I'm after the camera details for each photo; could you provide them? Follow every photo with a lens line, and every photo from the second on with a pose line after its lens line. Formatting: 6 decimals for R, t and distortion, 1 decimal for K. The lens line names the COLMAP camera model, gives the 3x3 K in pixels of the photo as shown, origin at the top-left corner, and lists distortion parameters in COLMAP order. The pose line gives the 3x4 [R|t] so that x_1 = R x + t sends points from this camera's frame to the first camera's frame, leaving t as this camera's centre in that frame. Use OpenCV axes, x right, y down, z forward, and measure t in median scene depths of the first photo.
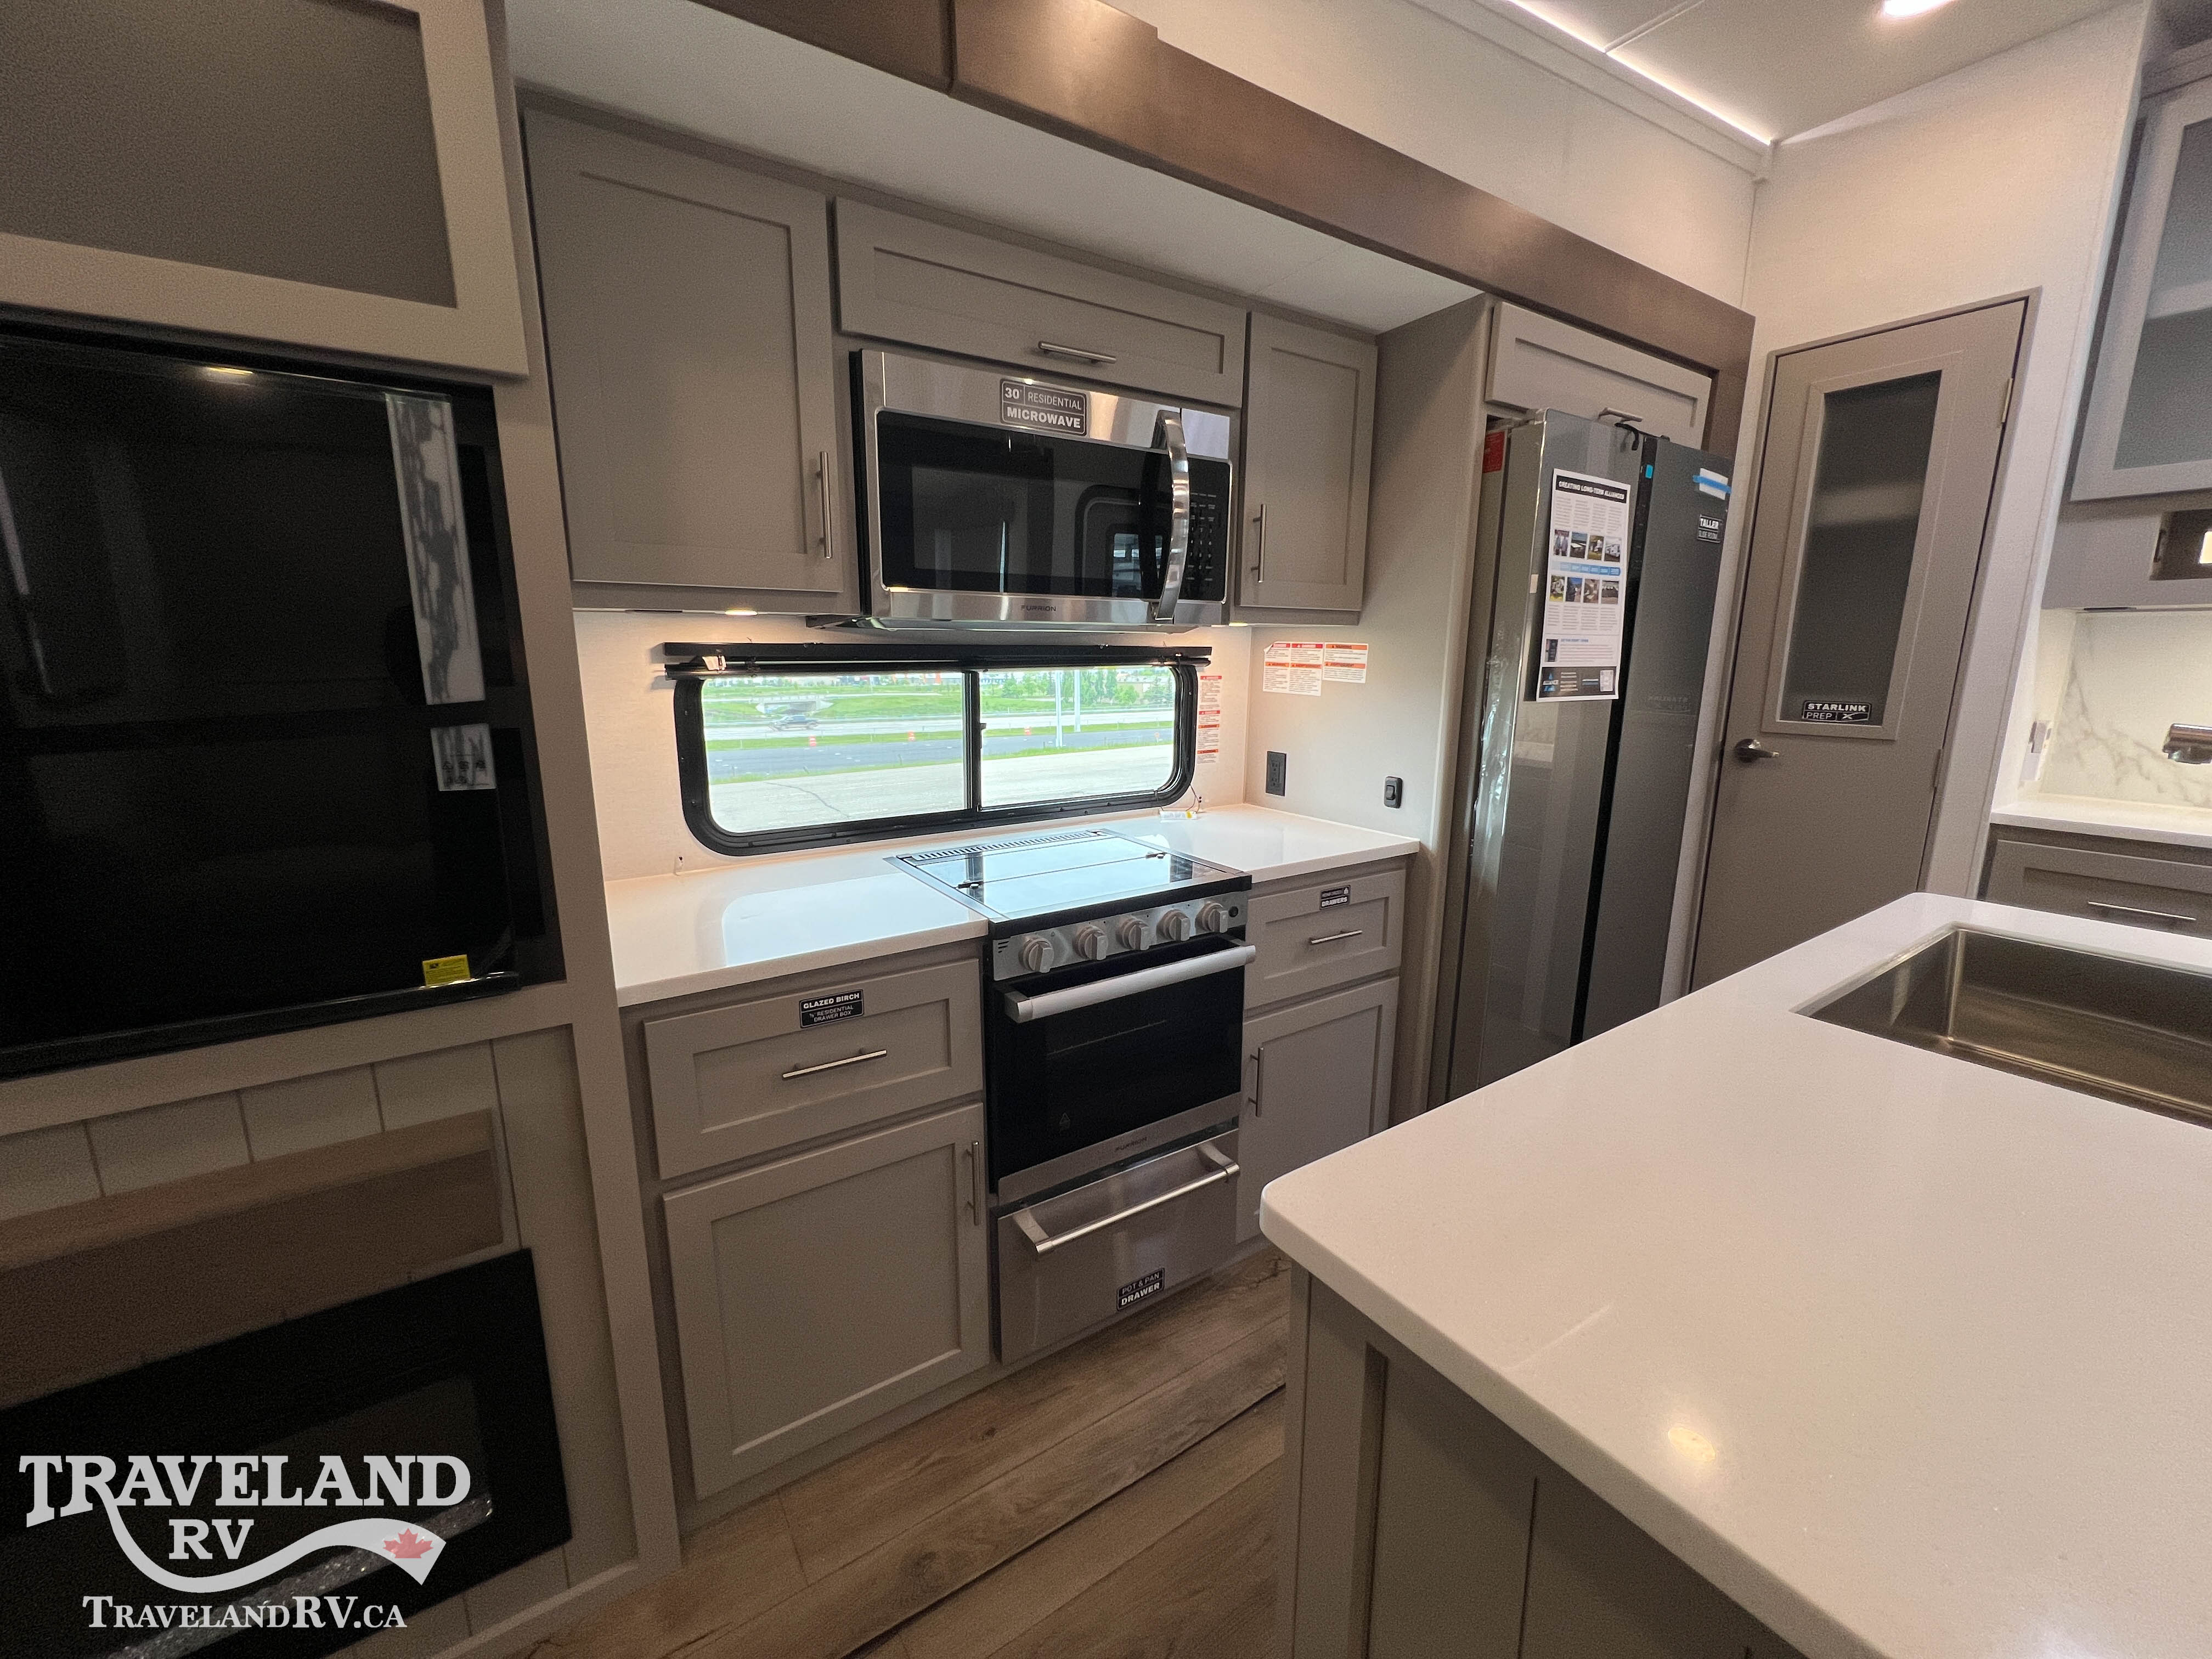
lens RADIAL K [[881.6, 0, 1102.4], [0, 881.6, 826.4], [0, 0, 1]] dist [-0.001771, 0.000520]
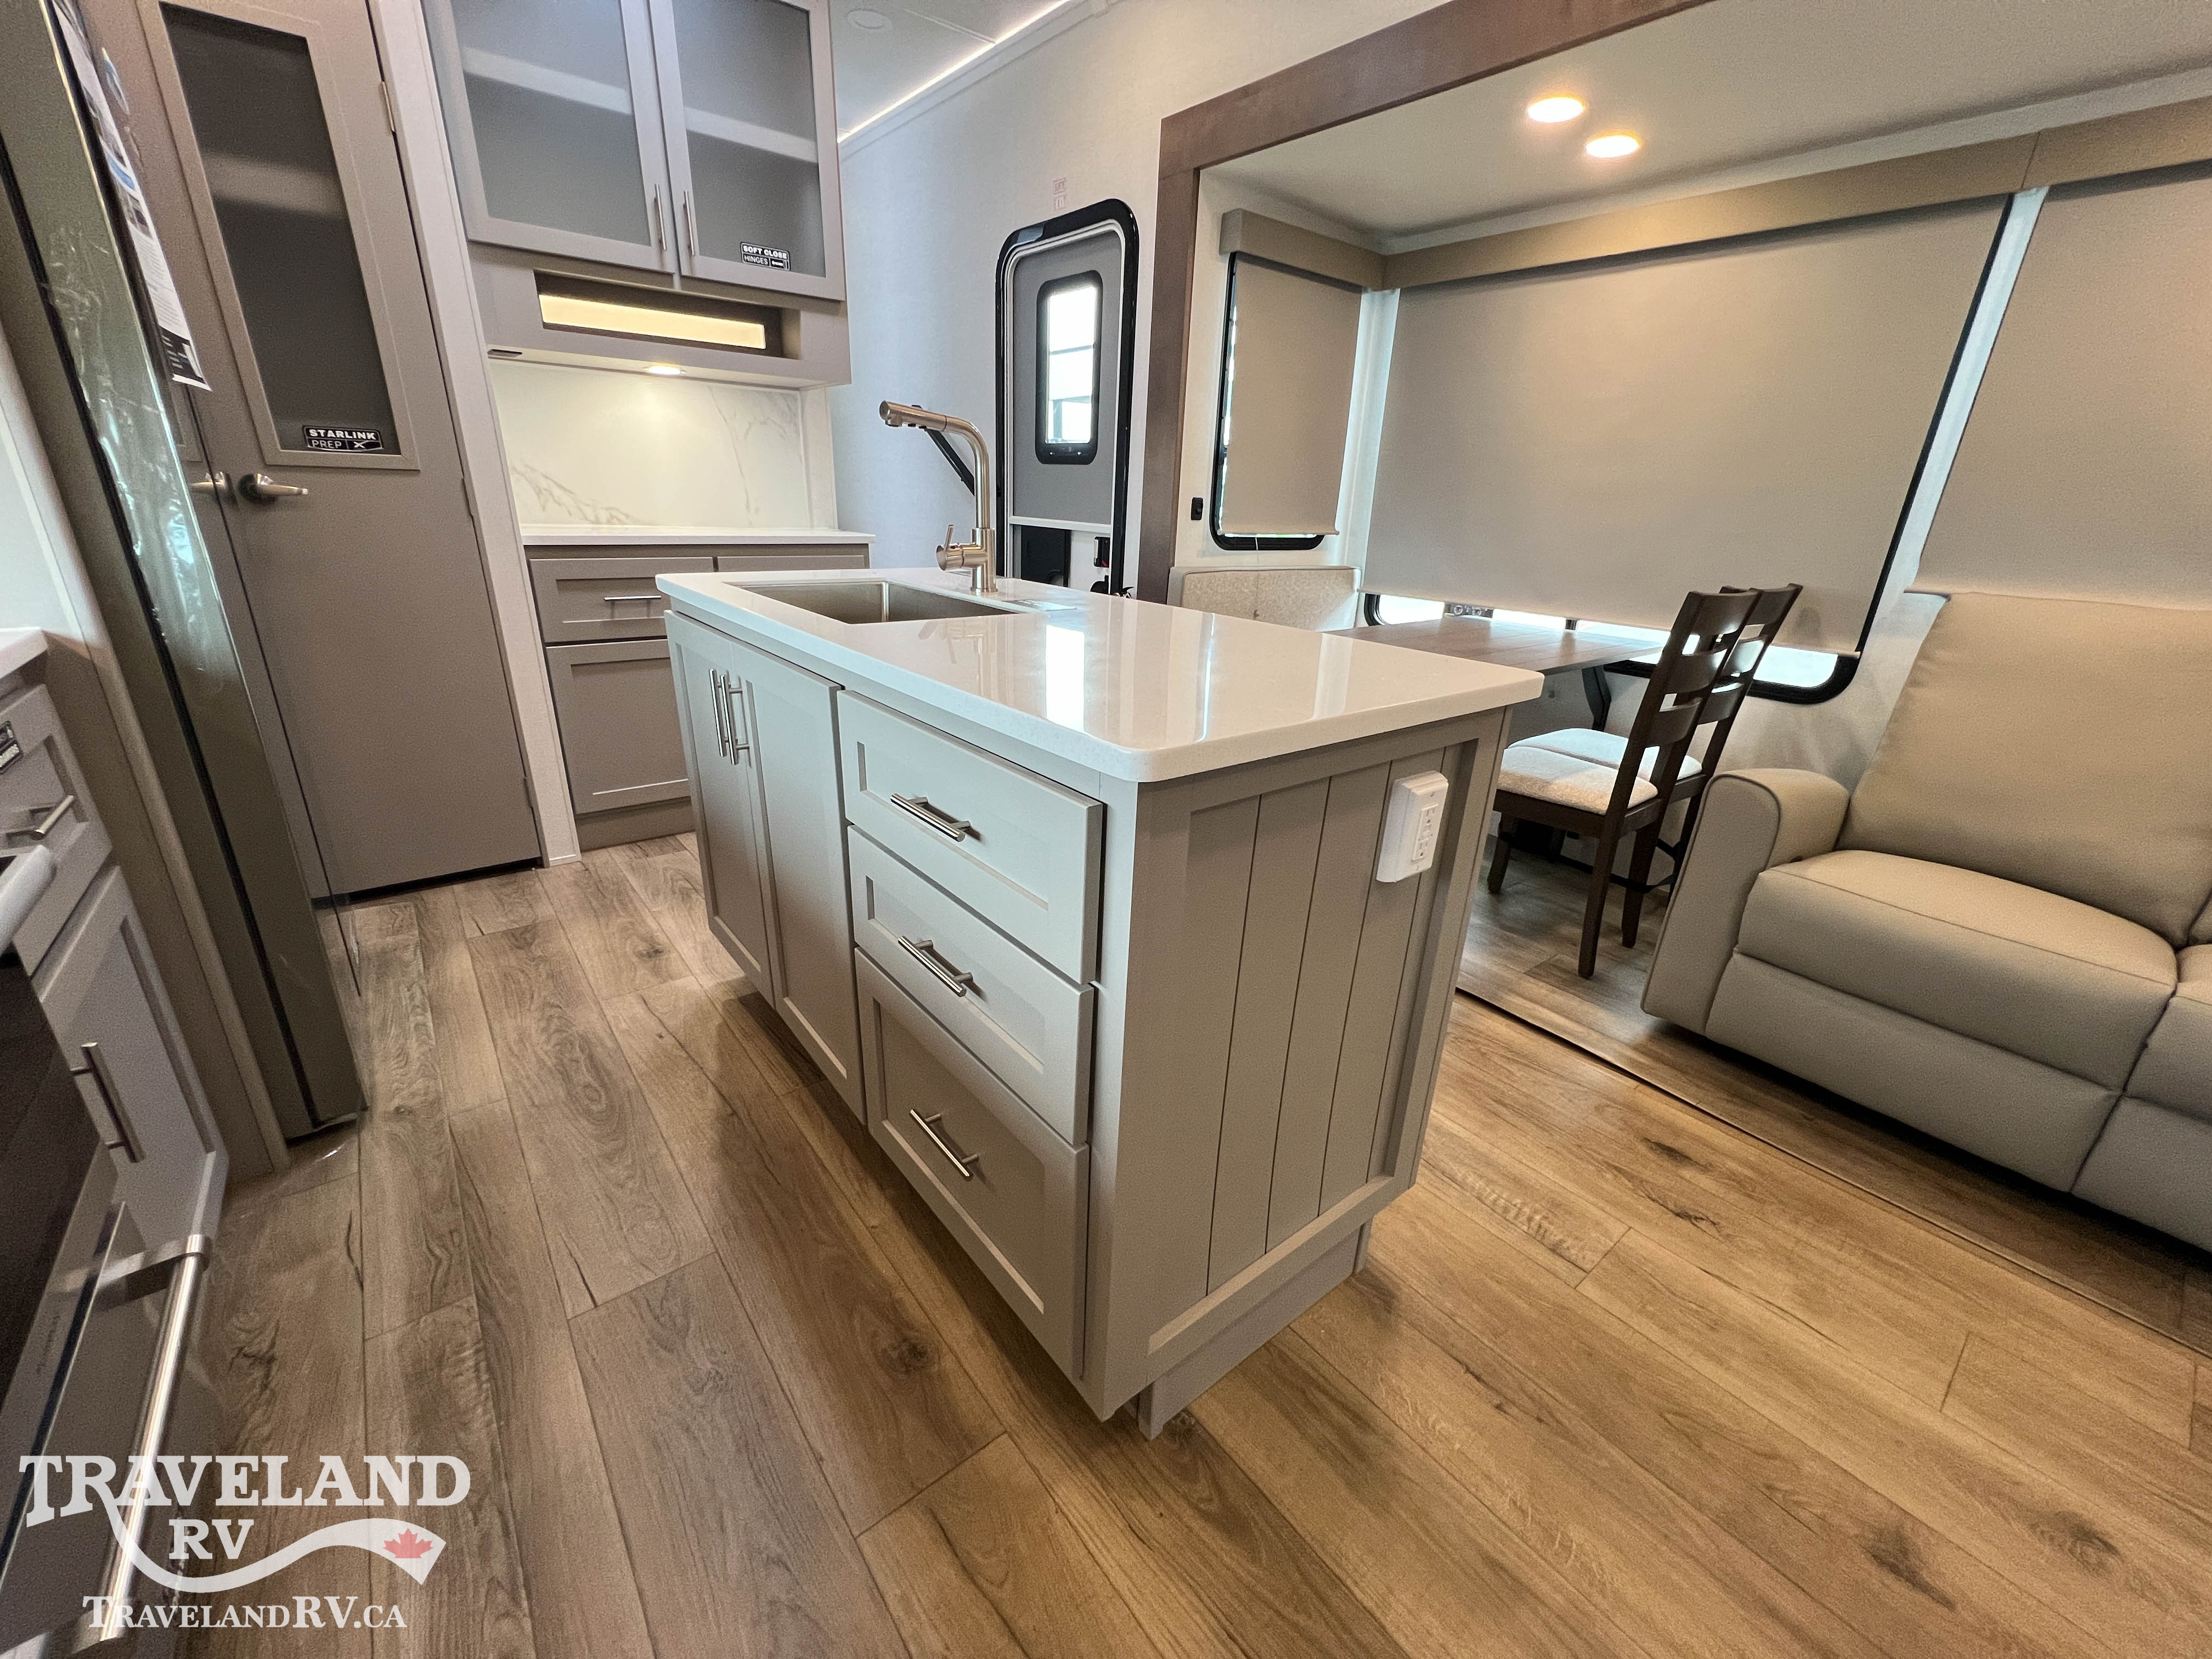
lens RADIAL K [[881.6, 0, 1102.4], [0, 881.6, 826.4], [0, 0, 1]] dist [-0.001771, 0.000520]
pose [[-0.089037, -0.356630, 0.929993, -0.299654], [0.157372, 0.916937, 0.366690, 0.035138], [-0.983517, 0.179004, -0.025518, 0.386280]]
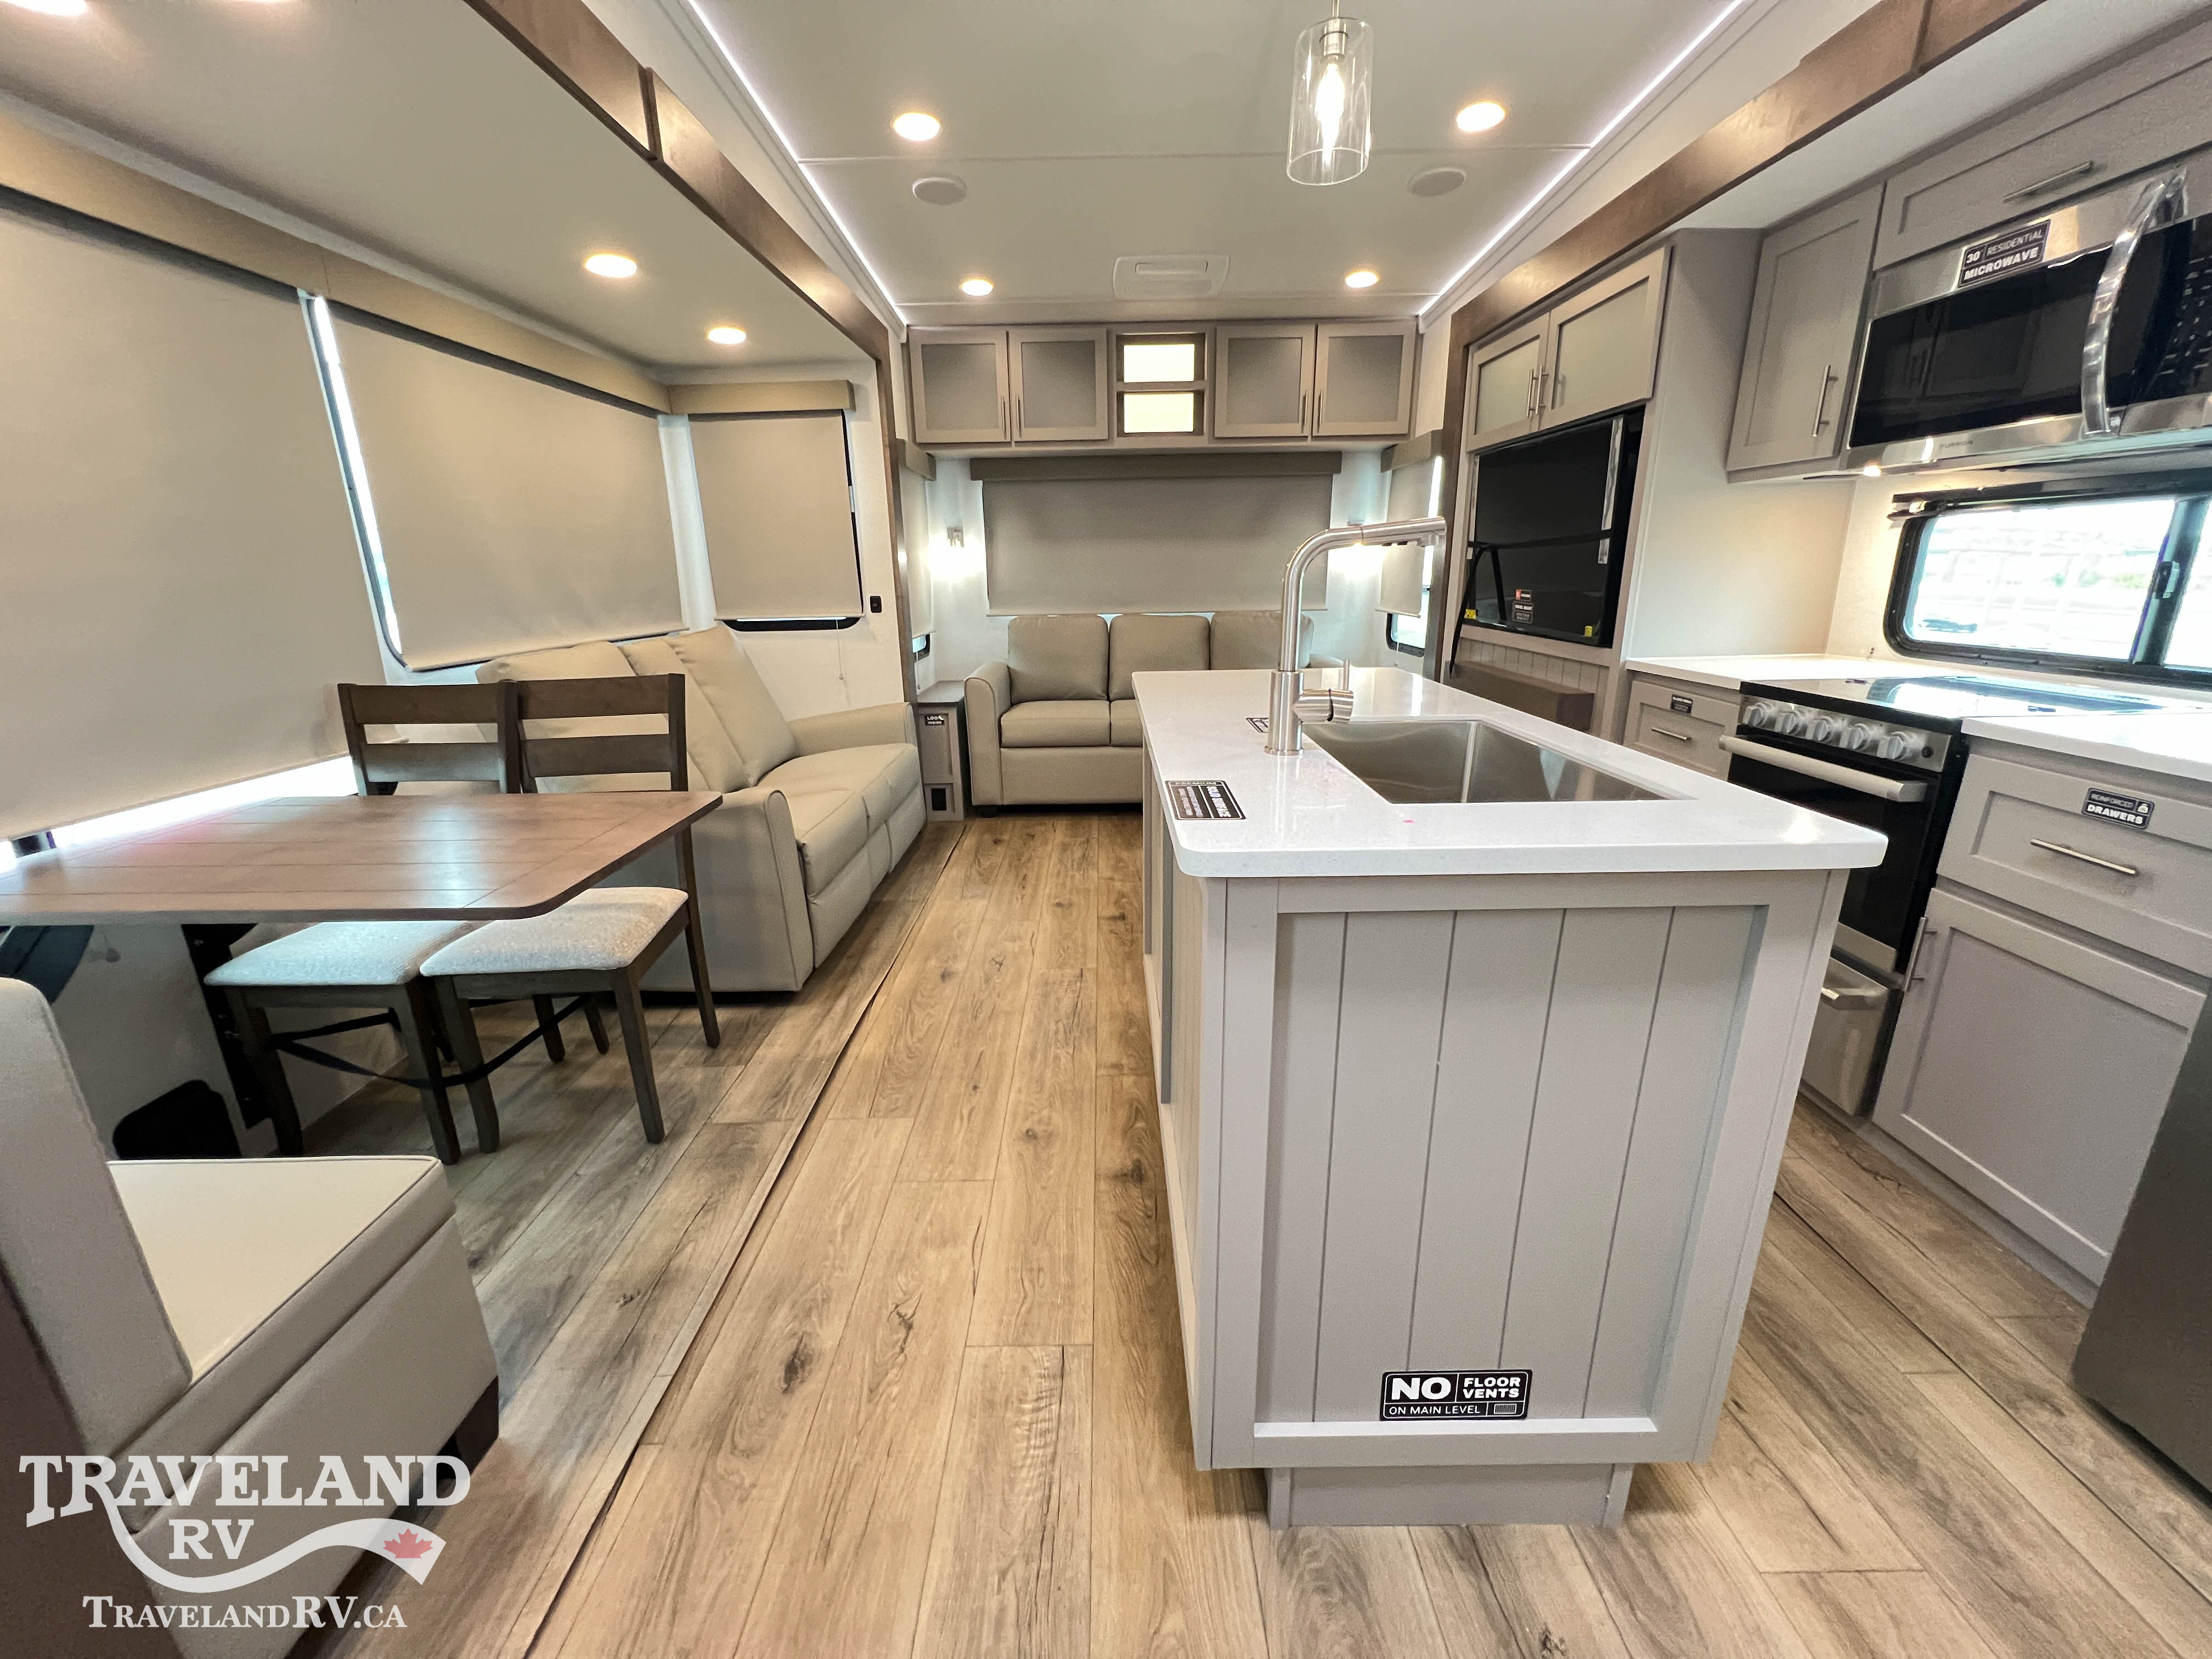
lens RADIAL K [[881.6, 0, 1102.4], [0, 881.6, 826.4], [0, 0, 1]] dist [-0.001771, 0.000520]
pose [[-0.551587, 0.245859, -0.797060, 1.318672], [-0.145892, 0.912407, 0.382400, -0.061220], [0.821260, 0.327211, -0.467403, 0.667294]]
